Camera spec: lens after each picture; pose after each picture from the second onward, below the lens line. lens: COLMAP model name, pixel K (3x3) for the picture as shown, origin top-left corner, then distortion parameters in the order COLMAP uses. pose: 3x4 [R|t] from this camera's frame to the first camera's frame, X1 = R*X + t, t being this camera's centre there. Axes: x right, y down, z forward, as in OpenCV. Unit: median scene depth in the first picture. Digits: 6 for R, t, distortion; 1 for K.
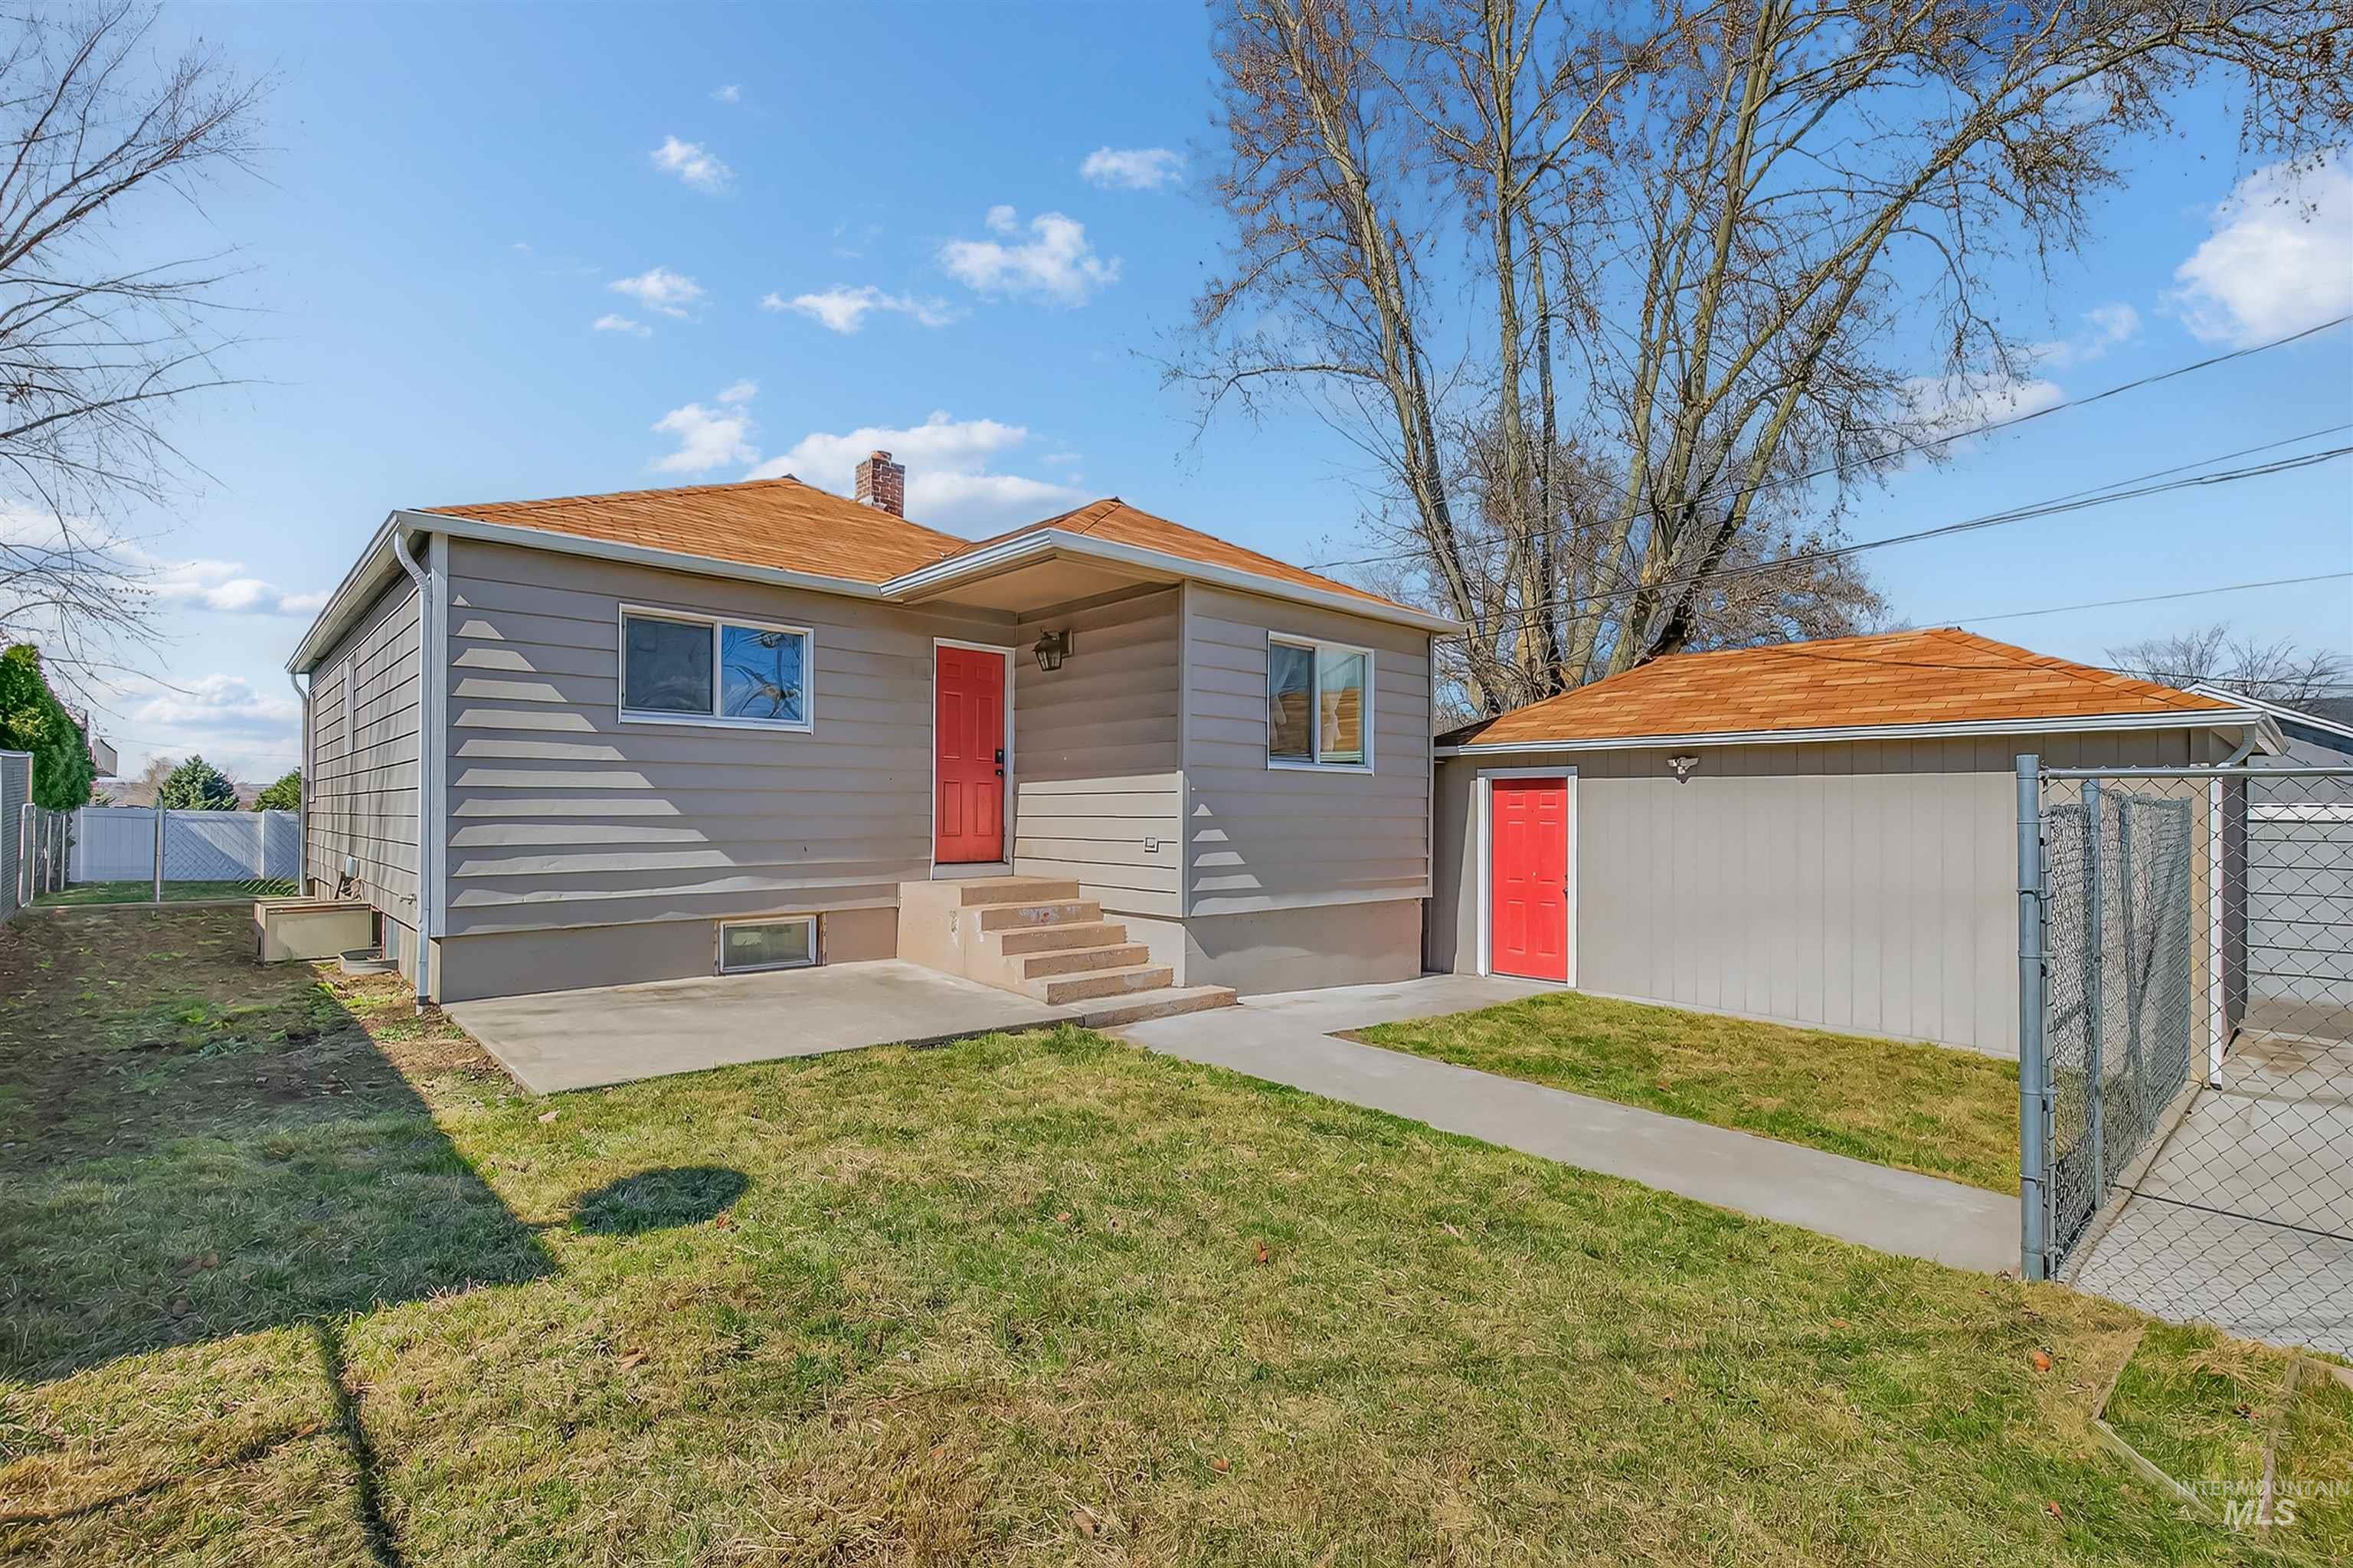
lens RADIAL K [[1064.4, 0, 1182.3], [0, 1064.4, 807.2], [0, 0, 1]] dist [-0.000534, 0.000376]
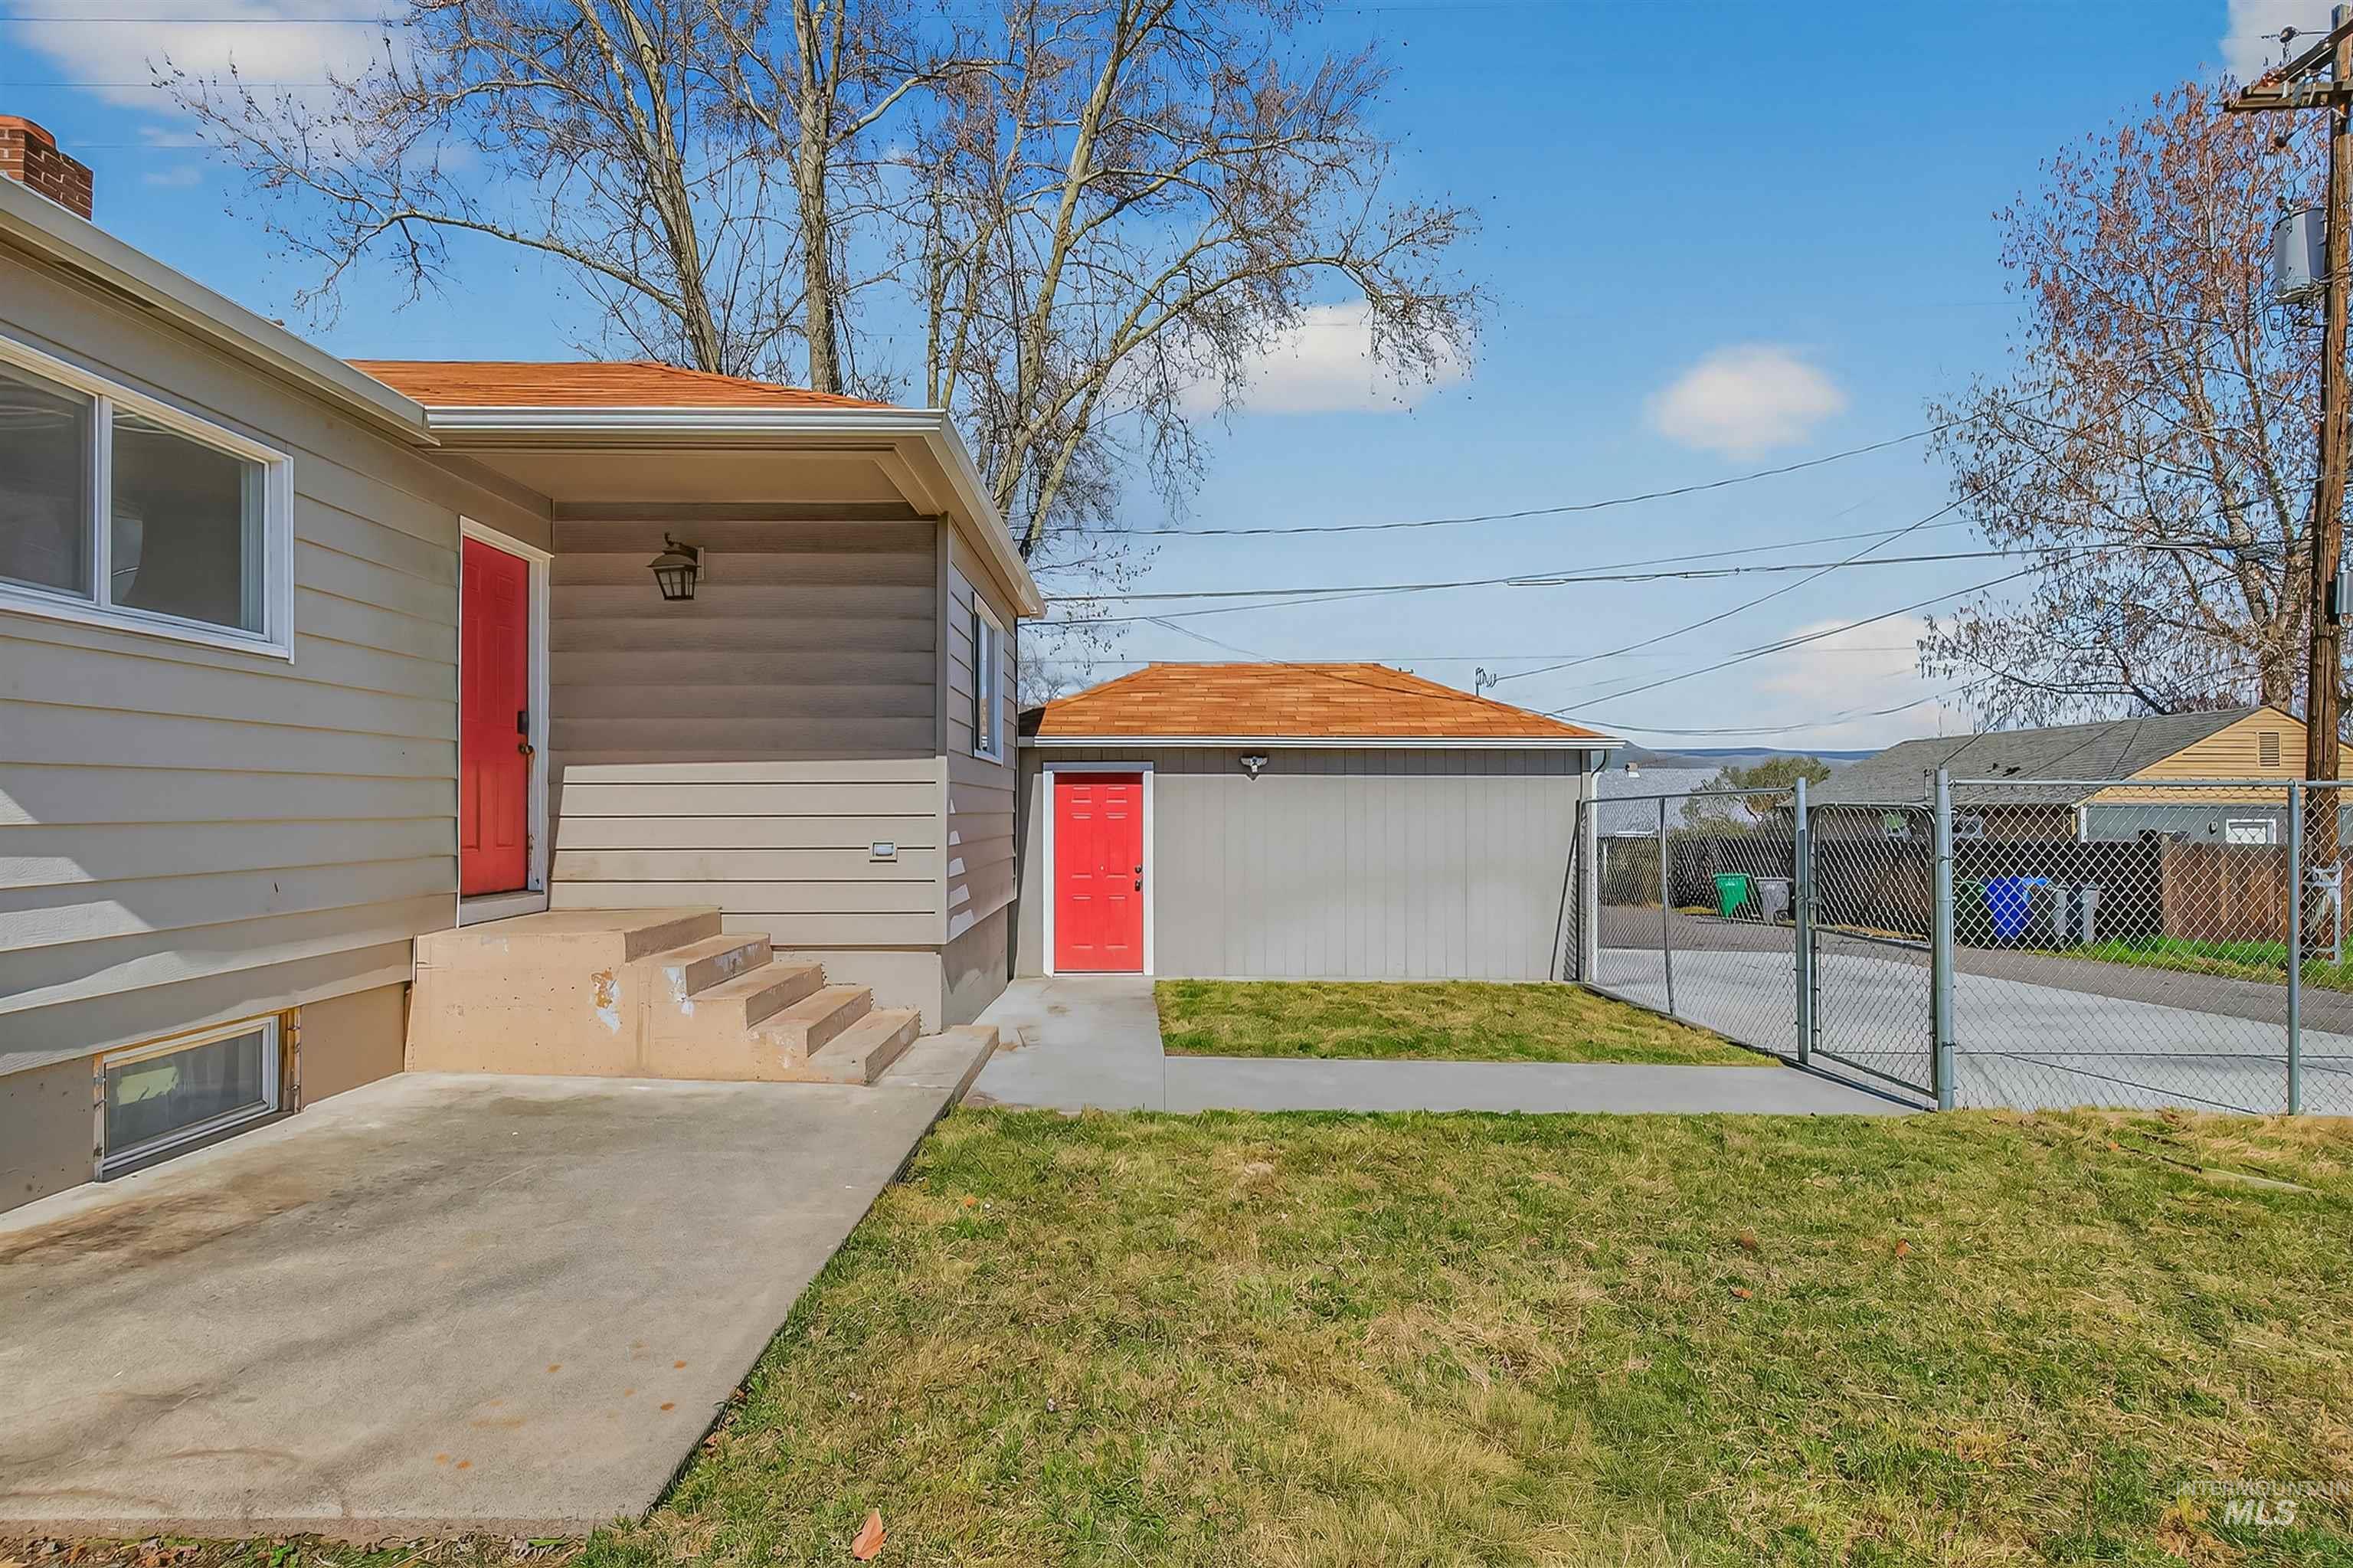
lens RADIAL K [[1064.4, 0, 1177.3], [0, 1064.4, 800.1], [0, 0, 1]] dist [-0.000534, 0.000376]
pose [[0.661310, -0.001138, 0.750112, -0.440412], [0.001976, 0.999998, -0.000225, -0.001059], [-0.750110, 0.001630, 0.661311, 0.333302]]
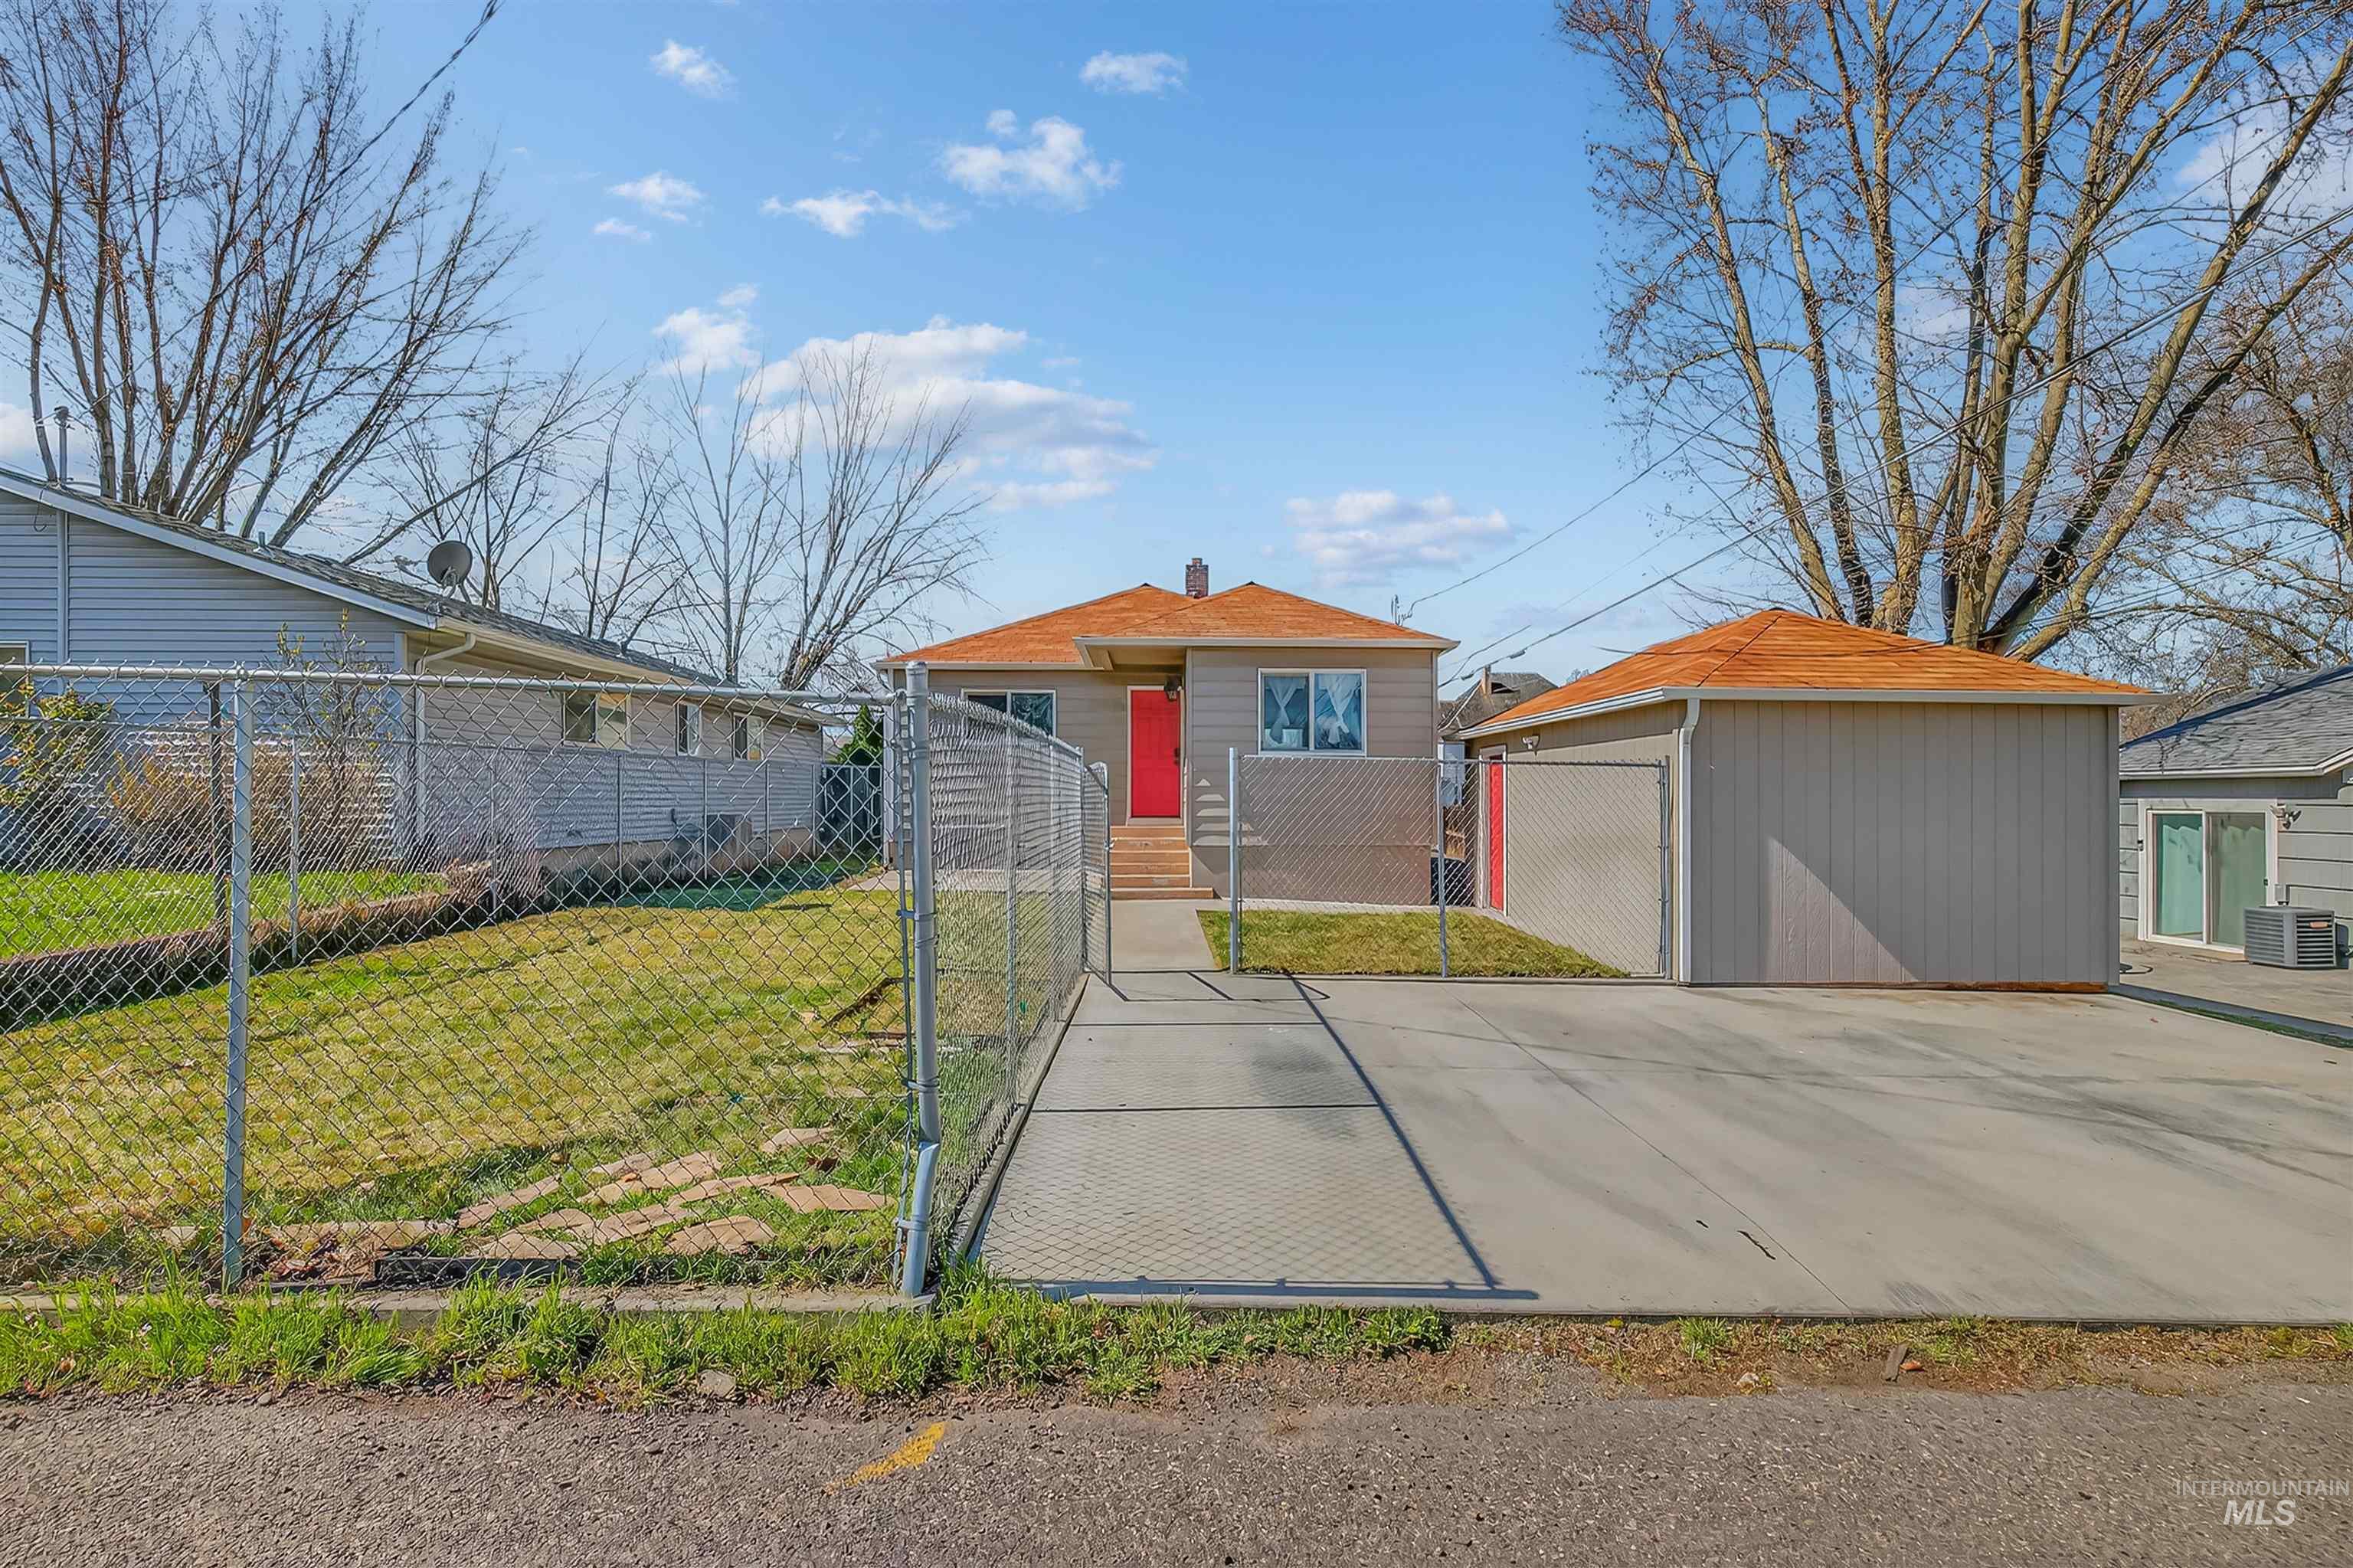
lens RADIAL K [[1064.4, 0, 1179.3], [0, 1064.4, 786.3], [0, 0, 1]] dist [-0.000534, 0.000376]
pose [[0.742967, -0.013925, -0.669184, 1.051056], [0.006767, 0.999889, -0.013294, 0.029367], [0.669294, 0.005349, 0.742978, -0.251974]]
